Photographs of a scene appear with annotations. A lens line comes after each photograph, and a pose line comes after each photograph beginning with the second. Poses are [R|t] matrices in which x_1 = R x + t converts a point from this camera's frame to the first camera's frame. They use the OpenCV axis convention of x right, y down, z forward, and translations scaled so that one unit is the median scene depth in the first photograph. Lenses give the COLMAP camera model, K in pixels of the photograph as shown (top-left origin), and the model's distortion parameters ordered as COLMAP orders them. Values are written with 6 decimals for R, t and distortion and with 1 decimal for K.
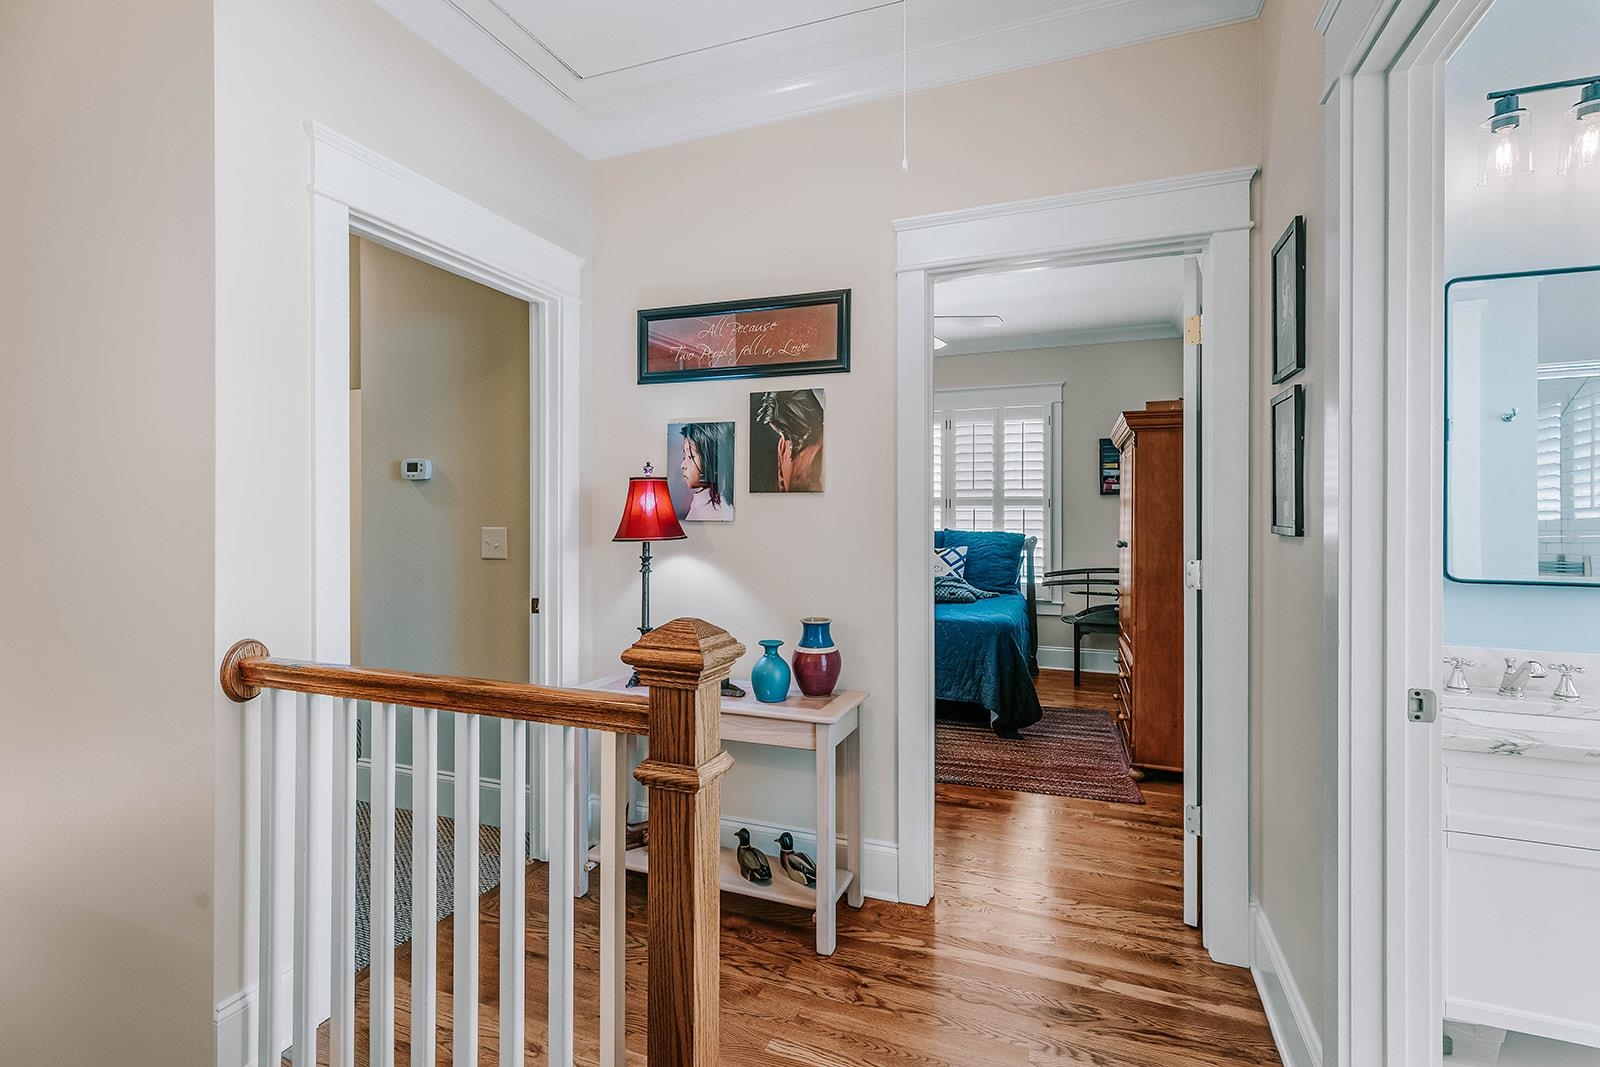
lens RADIAL K [[738.5, 0, 810.8], [0, 738.5, 514.2], [0, 0, 1]] dist [0.006259, 0.001250]
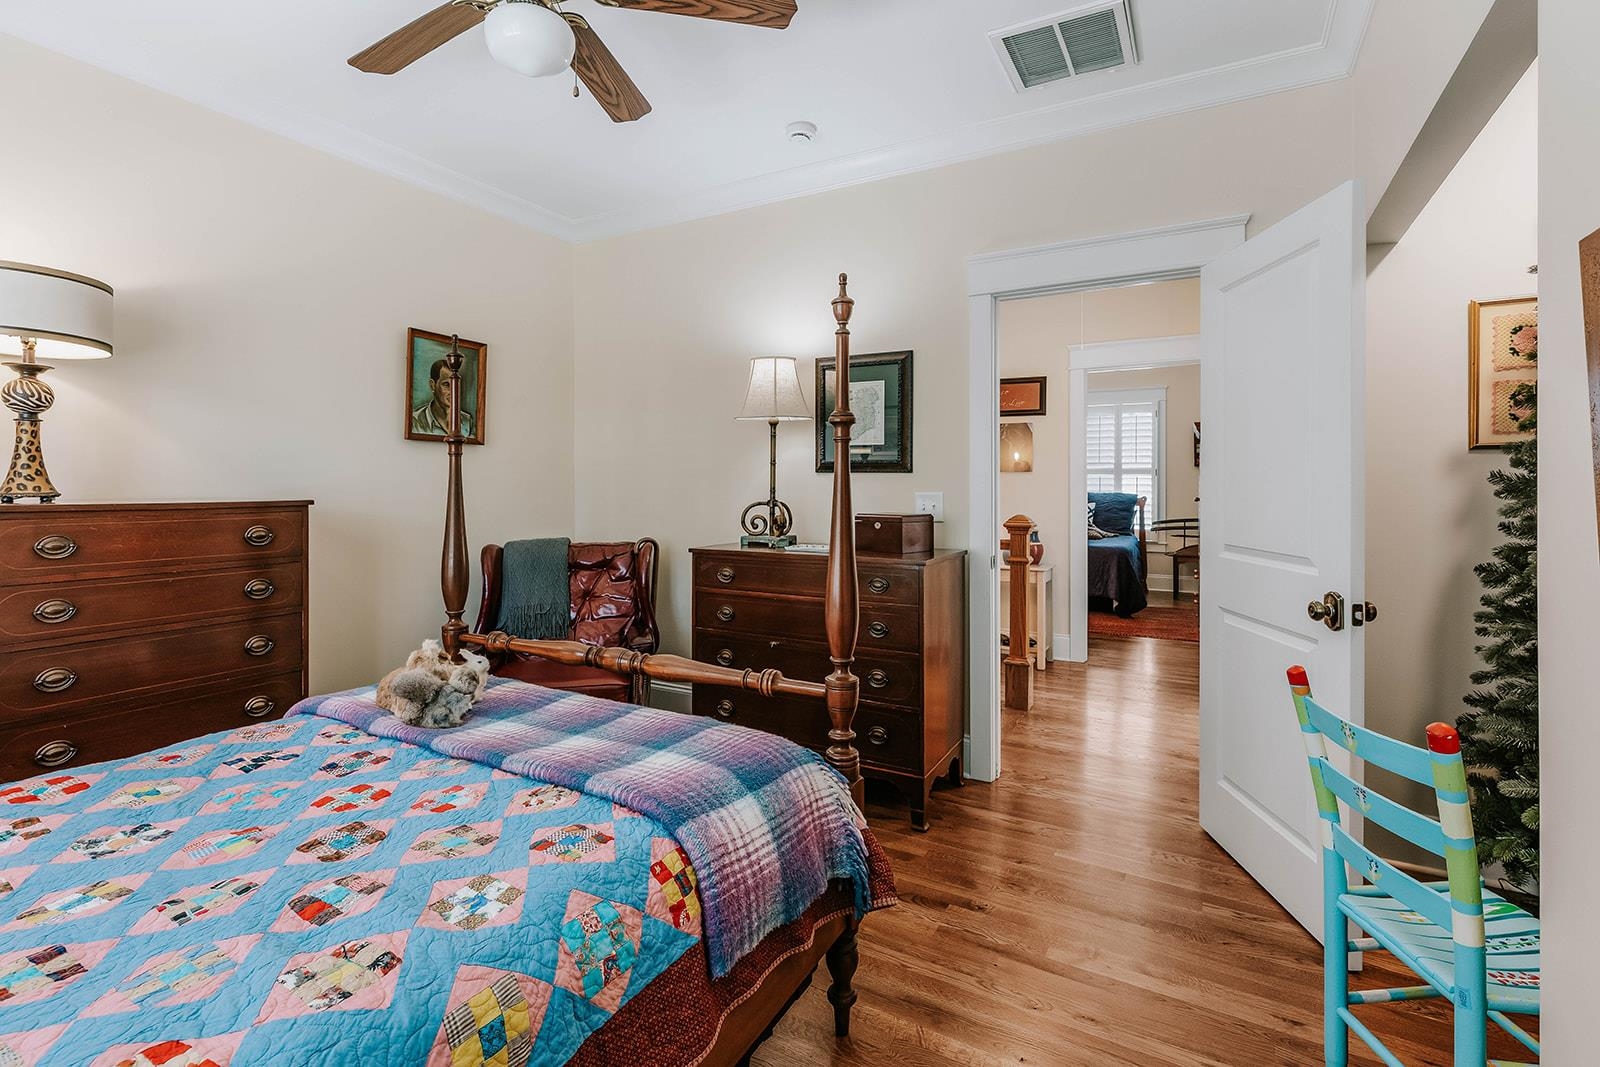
lens RADIAL K [[738.5, 0, 793.9], [0, 738.5, 482.3], [0, 0, 1]] dist [0.006259, 0.001250]
pose [[0.987191, 0.001377, -0.159539, -0.139754], [-0.000286, 0.999976, 0.006861, -0.006204], [0.159544, -0.006727, 0.987168, -0.523182]]
